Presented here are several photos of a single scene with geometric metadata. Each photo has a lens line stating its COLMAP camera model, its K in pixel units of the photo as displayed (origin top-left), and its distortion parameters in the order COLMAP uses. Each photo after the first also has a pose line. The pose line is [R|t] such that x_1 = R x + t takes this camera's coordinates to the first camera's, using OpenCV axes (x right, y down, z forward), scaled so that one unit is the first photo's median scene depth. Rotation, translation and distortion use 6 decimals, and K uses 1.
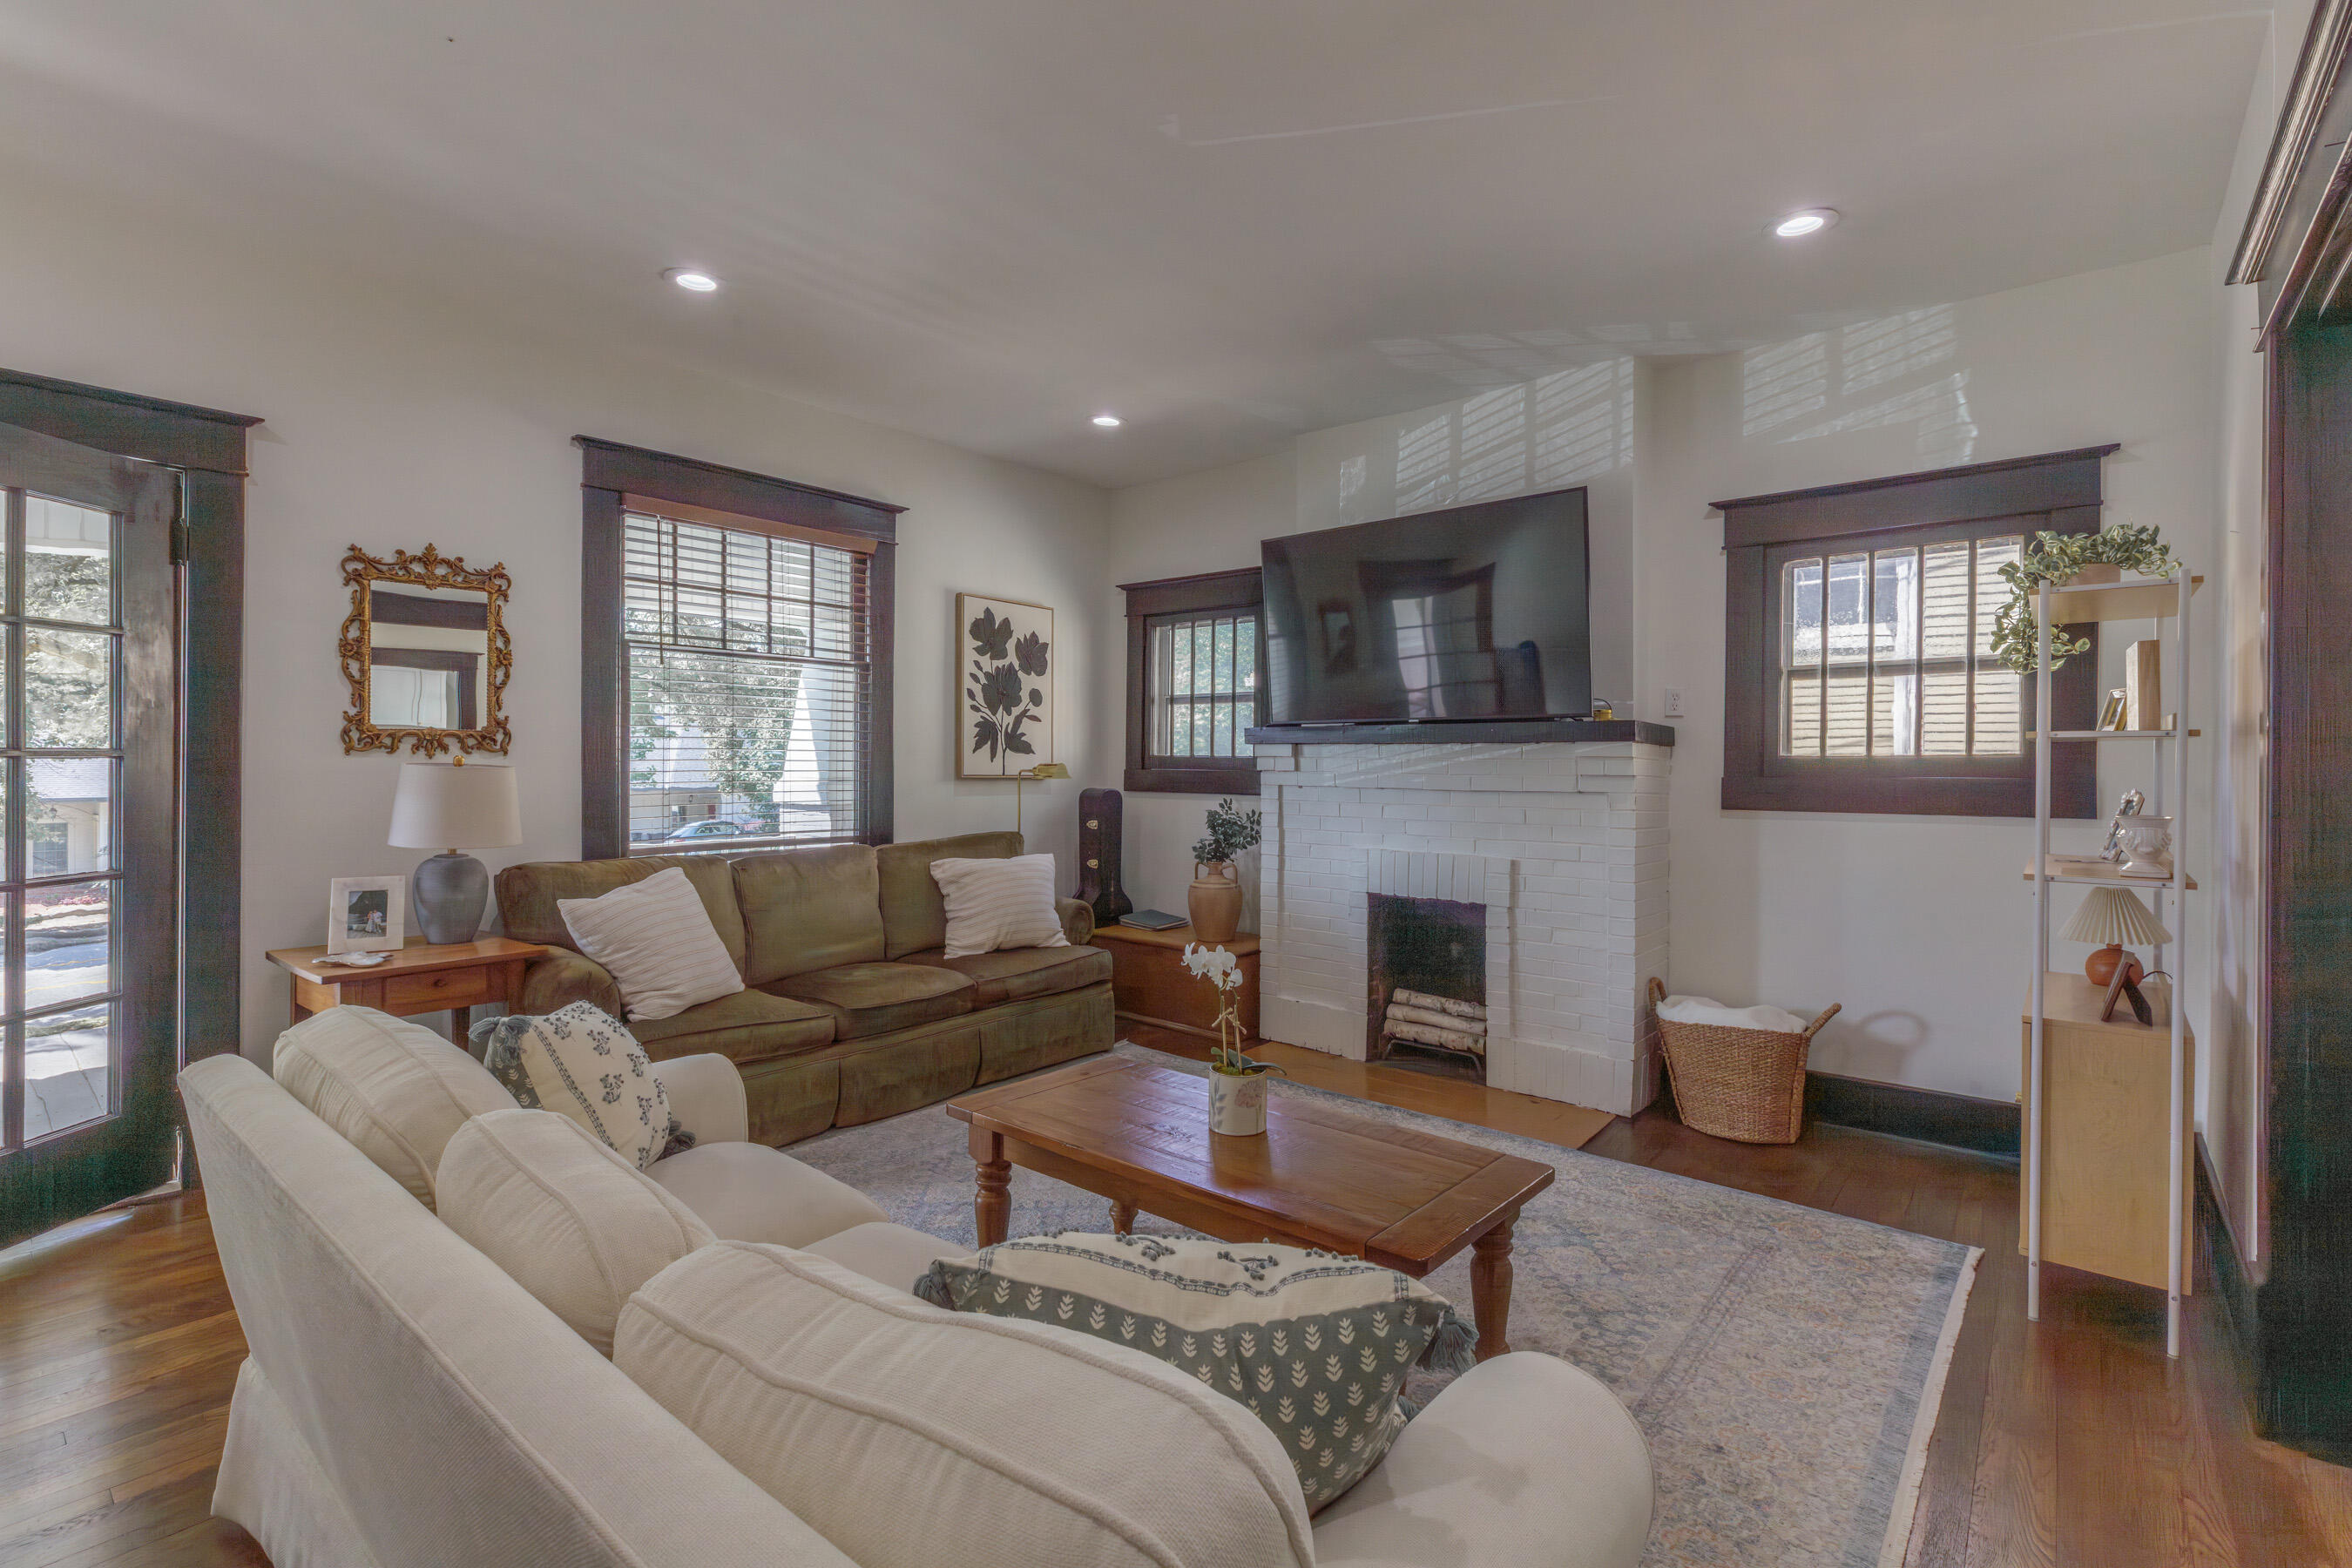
lens RADIAL K [[1064.8, 0, 1181.5], [0, 1064.8, 767.2], [0, 0, 1]] dist [0.002353, 0.000622]
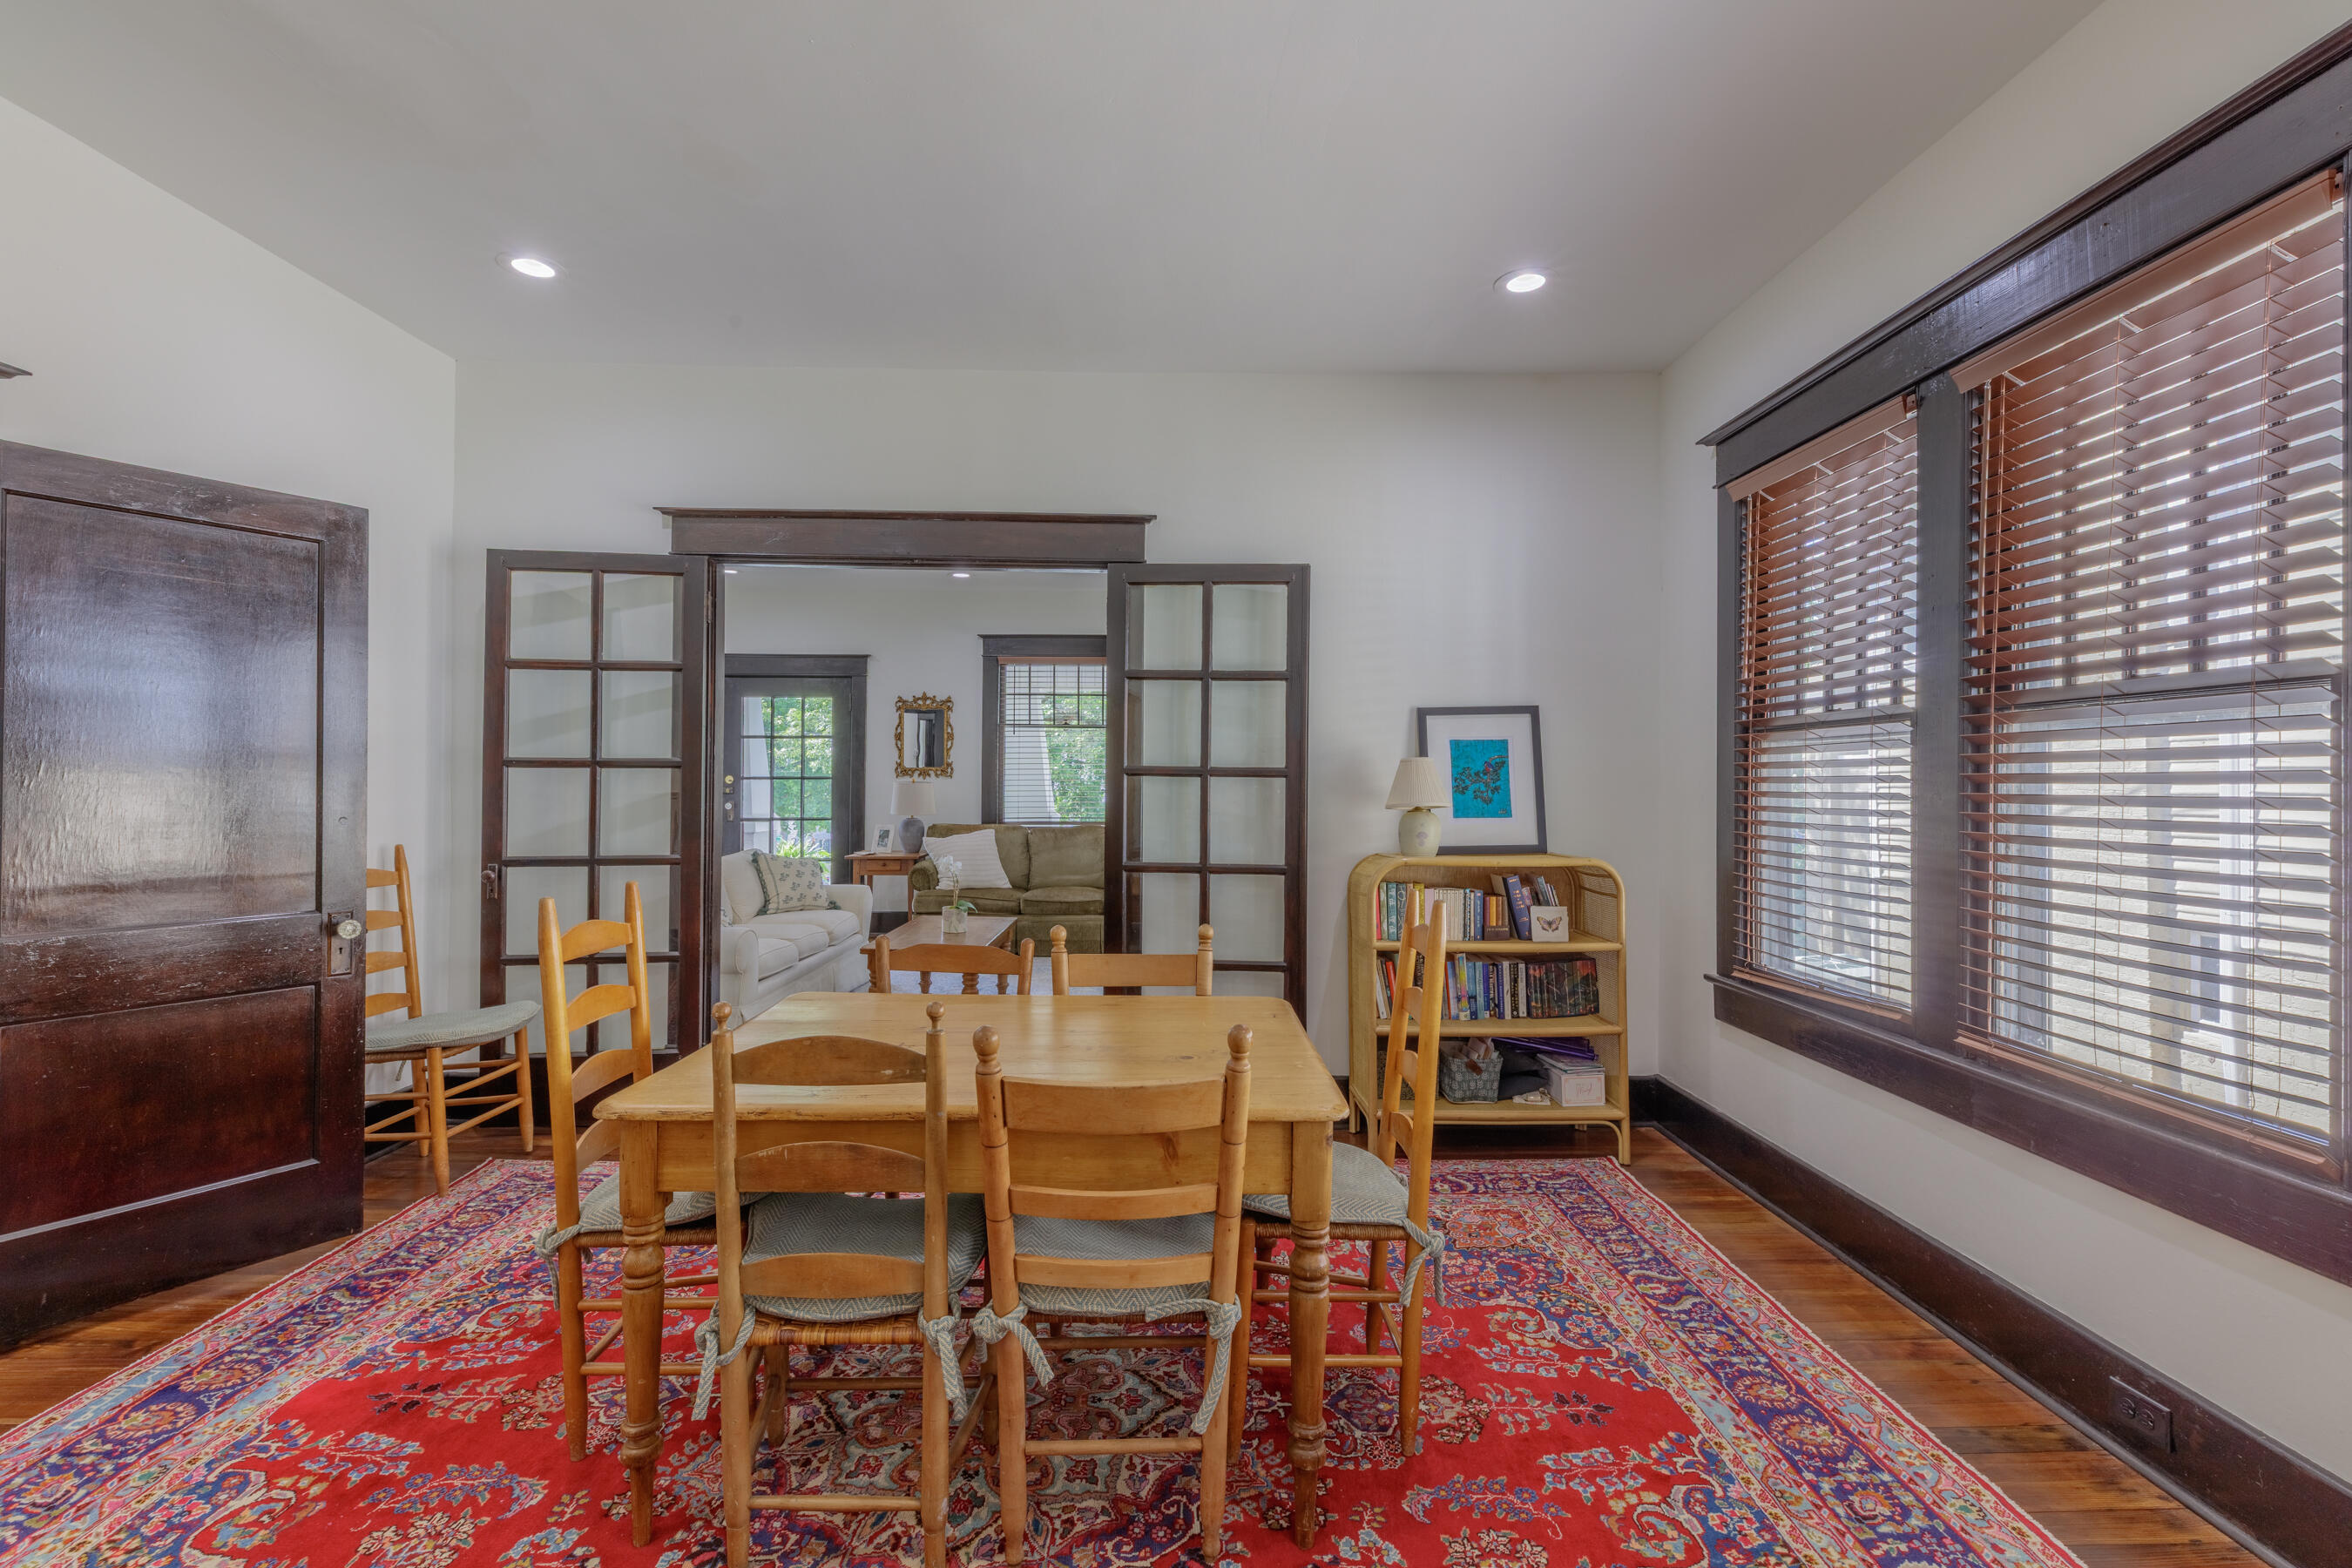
lens RADIAL K [[1064.8, 0, 1162.7], [0, 1064.8, 785.5], [0, 0, 1]] dist [0.002353, 0.000622]
pose [[0.644397, -0.000367, -0.764691, 1.407388], [-0.004115, 0.999984, -0.003947, 0.011066], [0.764680, 0.005690, 0.644385, -0.141229]]
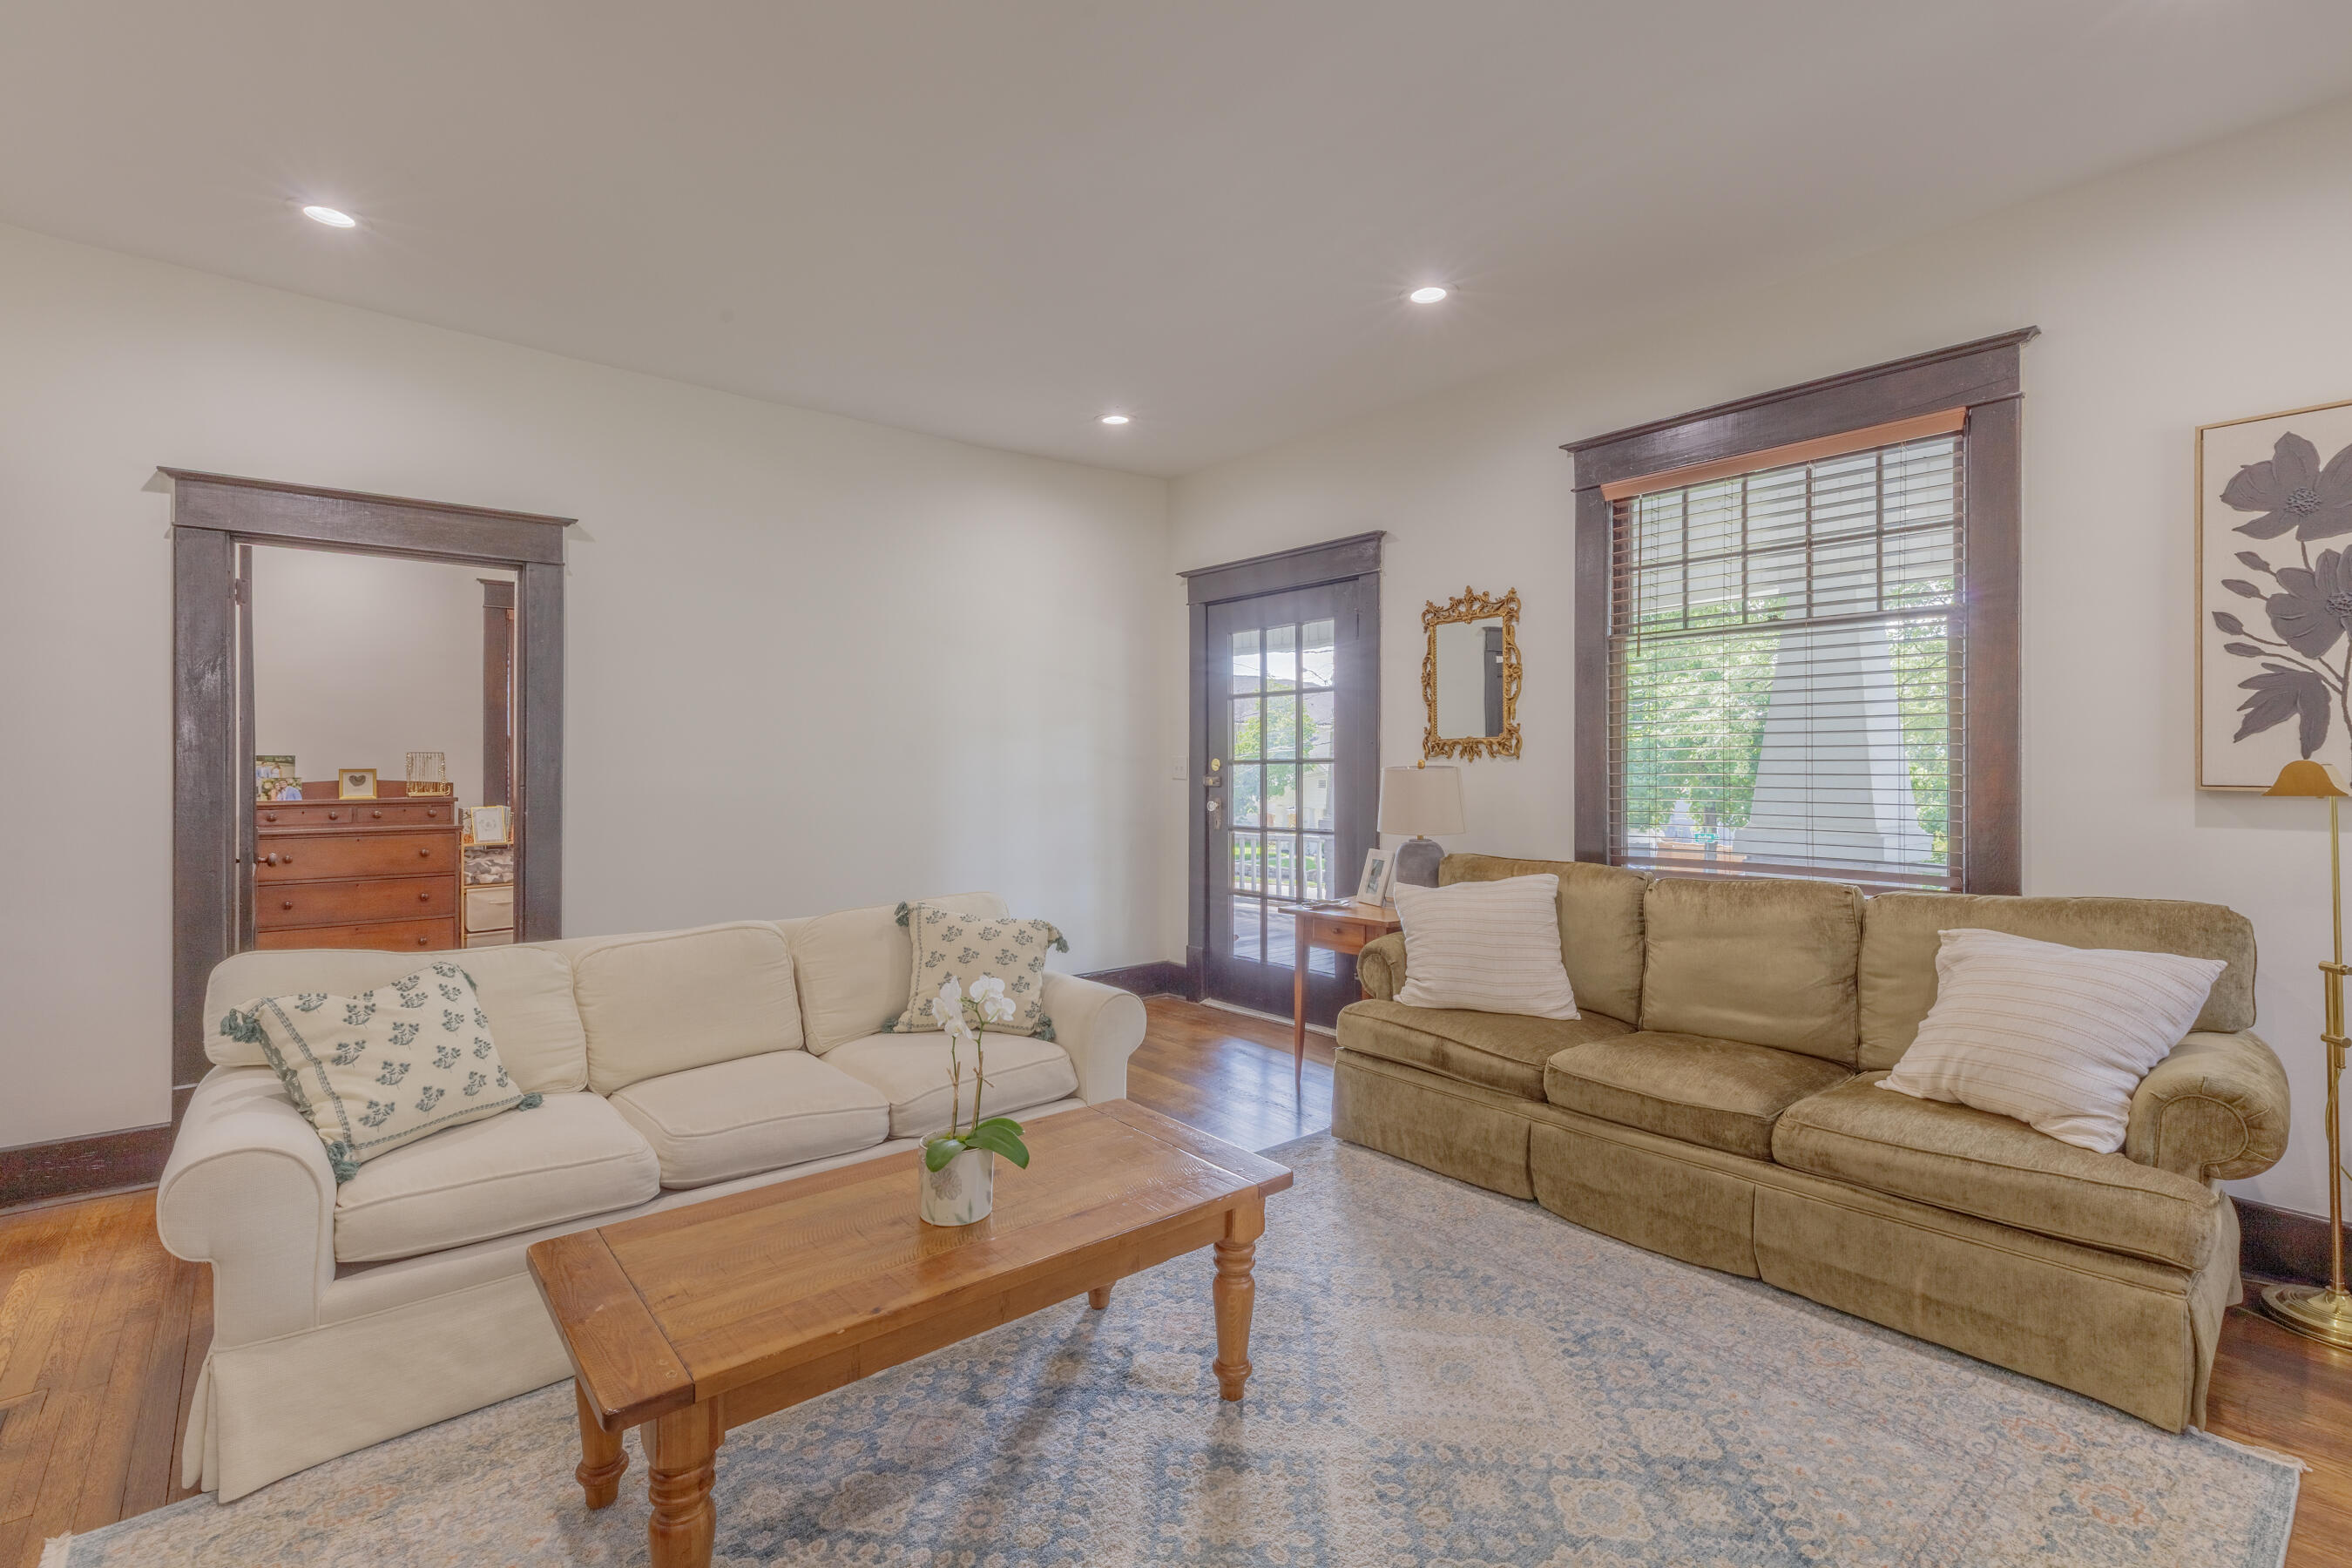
lens RADIAL K [[1064.8, 0, 1166.2], [0, 1064.8, 768.2], [0, 0, 1]] dist [0.002353, 0.000622]
pose [[-0.185428, 0.001121, -0.982657, 0.521823], [0.000931, 0.999999, 0.000965, -0.002311], [0.982658, -0.000736, -0.185428, 0.825923]]
